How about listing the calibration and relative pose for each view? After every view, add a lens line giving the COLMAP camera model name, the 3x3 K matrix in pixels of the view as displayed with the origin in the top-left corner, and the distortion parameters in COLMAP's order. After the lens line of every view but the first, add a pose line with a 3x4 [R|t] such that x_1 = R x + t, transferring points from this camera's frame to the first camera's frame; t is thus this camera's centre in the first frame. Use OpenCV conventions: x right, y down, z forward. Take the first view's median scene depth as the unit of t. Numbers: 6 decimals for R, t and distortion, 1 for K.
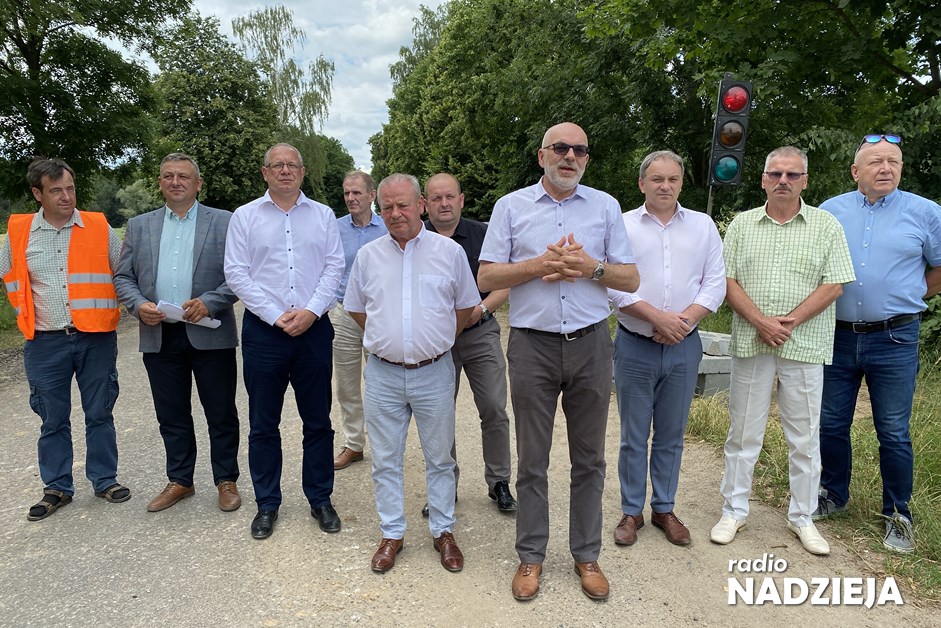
lens RADIAL K [[727.3, 0, 469.5], [0, 727.3, 313.9], [0, 0, 1]] dist [0.024939, -0.023527]
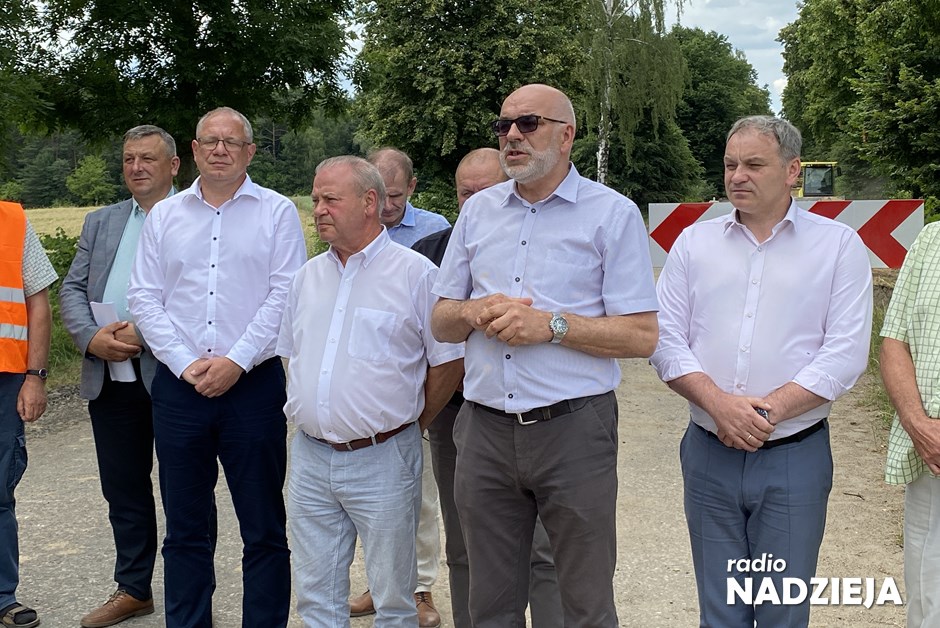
lens RADIAL K [[1353.8, 0, 456.8], [0, 1353.8, 280.1], [0, 0, 1]] dist [0.095348, 0.000000]
pose [[0.931226, 0.033039, -0.362941, 0.419929], [-0.053346, 0.997513, -0.046070, -0.025844], [0.360516, 0.062263, 0.930673, -0.107531]]
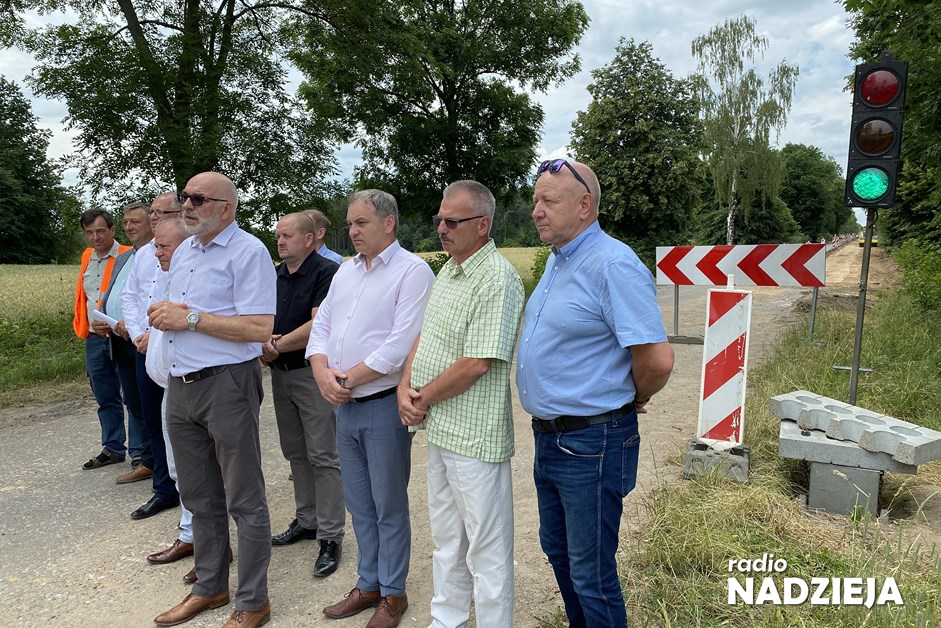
lens RADIAL K [[727.3, 0, 468.9], [0, 727.3, 304.6], [0, 0, 1]] dist [0.024939, -0.023527]
pose [[0.805025, 0.054715, -0.590712, 0.880214], [-0.073760, 0.997243, -0.008149, -0.077958], [0.588637, 0.050131, 0.806841, 0.328142]]
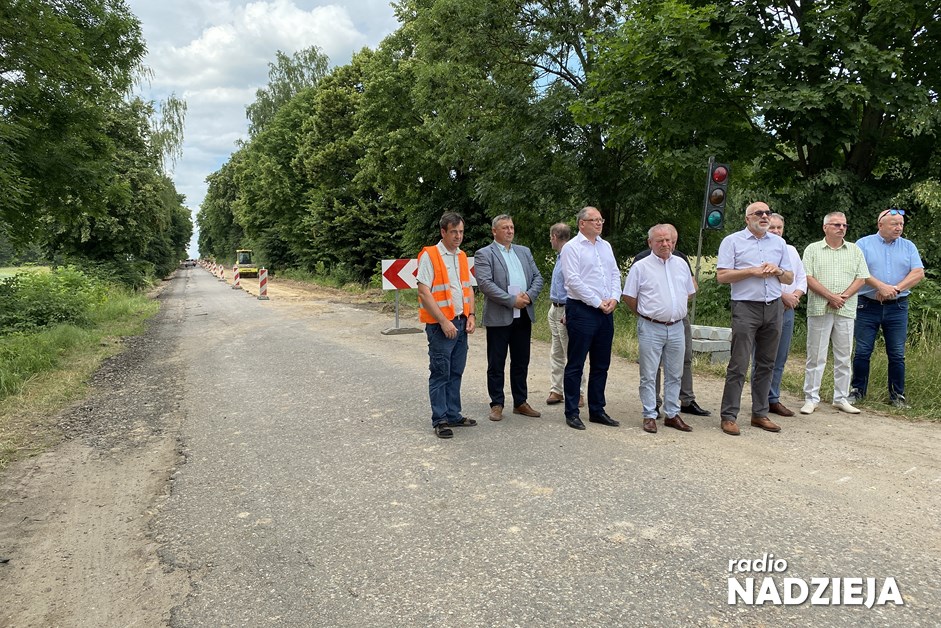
lens RADIAL K [[727.3, 0, 469.4], [0, 727.3, 311.6], [0, 0, 1]] dist [0.024939, -0.023527]
pose [[0.972582, -0.023151, 0.231404, -0.961990], [0.036332, 0.997941, -0.052862, 0.109713], [-0.229703, 0.059820, 0.971421, -0.682387]]
